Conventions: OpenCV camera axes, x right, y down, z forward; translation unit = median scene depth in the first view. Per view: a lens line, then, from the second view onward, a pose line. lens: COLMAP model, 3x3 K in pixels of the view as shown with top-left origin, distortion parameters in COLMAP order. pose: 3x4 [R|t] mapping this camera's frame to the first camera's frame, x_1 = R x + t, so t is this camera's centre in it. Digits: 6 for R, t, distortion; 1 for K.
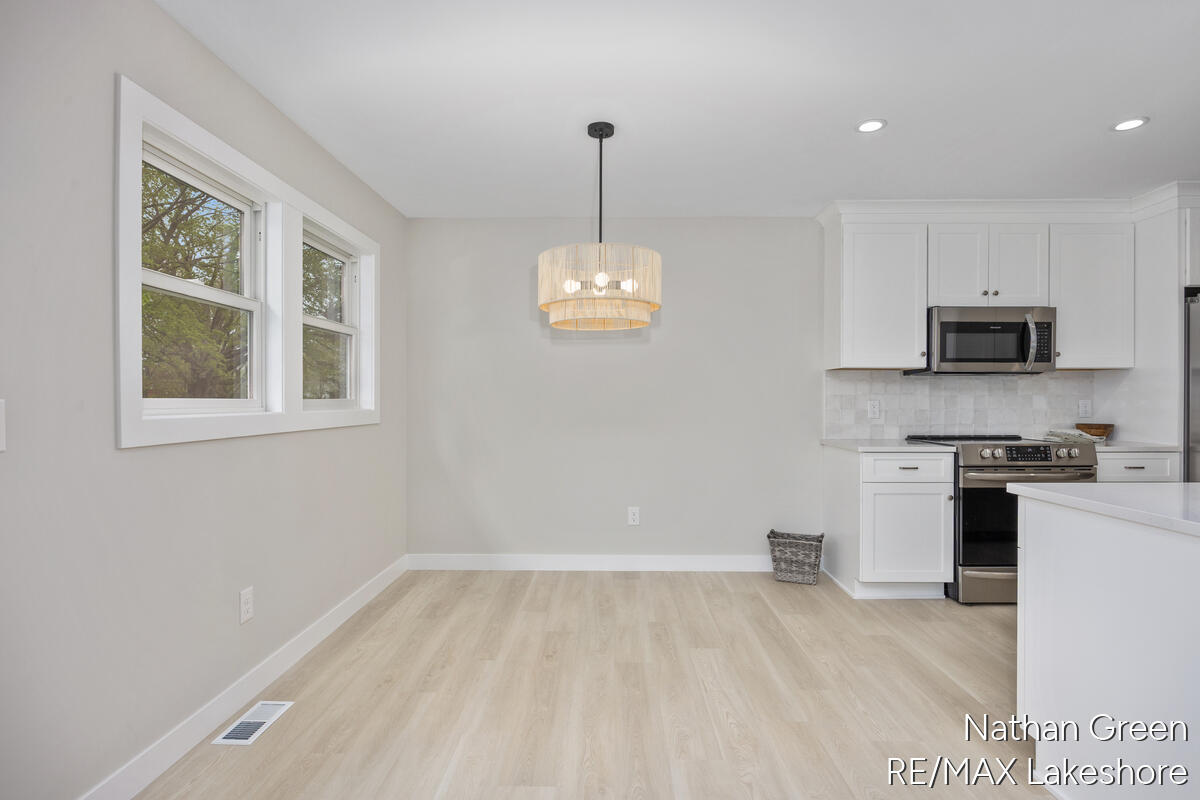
lens RADIAL K [[606.6, 0, 600.6], [0, 606.6, 396.9], [0, 0, 1]] dist [-0.017345, 0.000303]
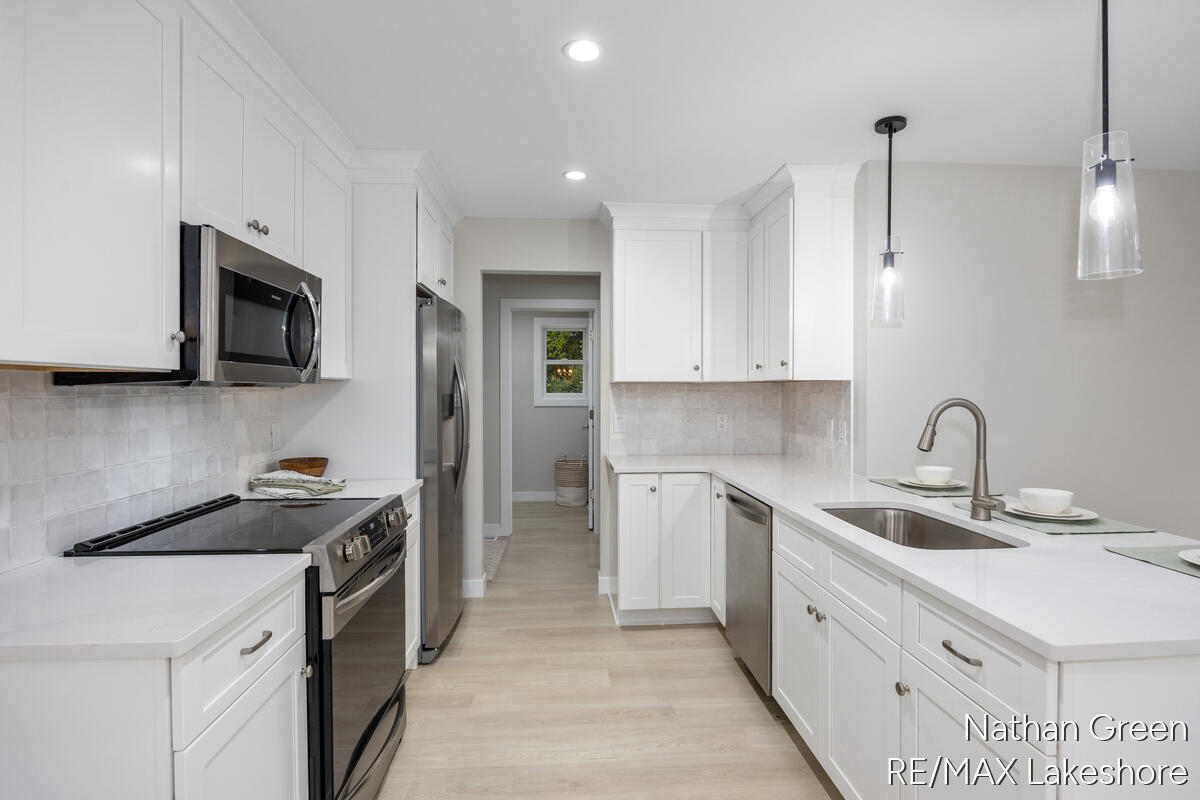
lens RADIAL K [[606.6, 0, 601.2], [0, 606.6, 396.4], [0, 0, 1]] dist [-0.017345, 0.000303]
pose [[-0.089652, -0.004142, 0.995965, 0.114633], [0.002994, 0.999986, 0.004428, -0.031835], [-0.995969, 0.003379, -0.089638, 0.754480]]
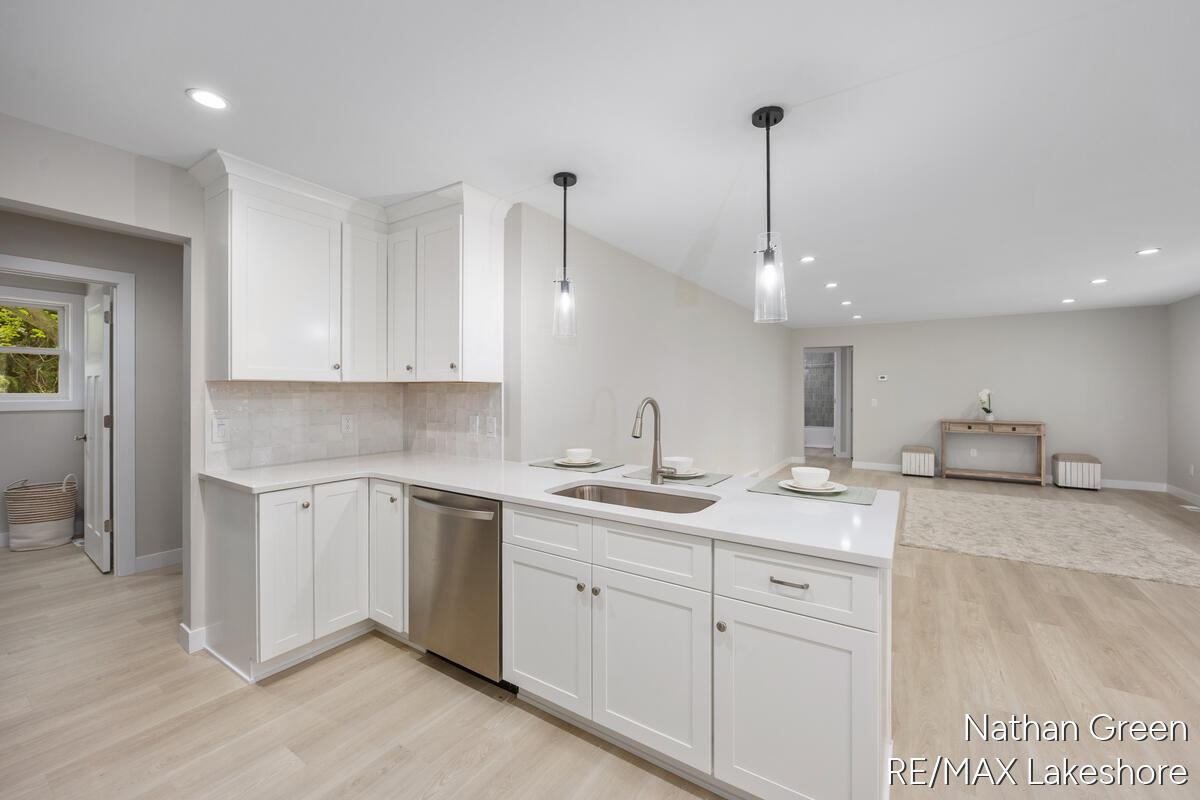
lens RADIAL K [[477.7, 0, 600.4], [0, 477.7, 392.4], [0, 0, 1]] dist [-0.007432, -0.000558]
pose [[-0.846050, 0.002428, 0.533098, 0.270714], [0.003912, 0.999991, 0.001655, -0.032954], [-0.533089, 0.003485, -0.846052, 0.854499]]
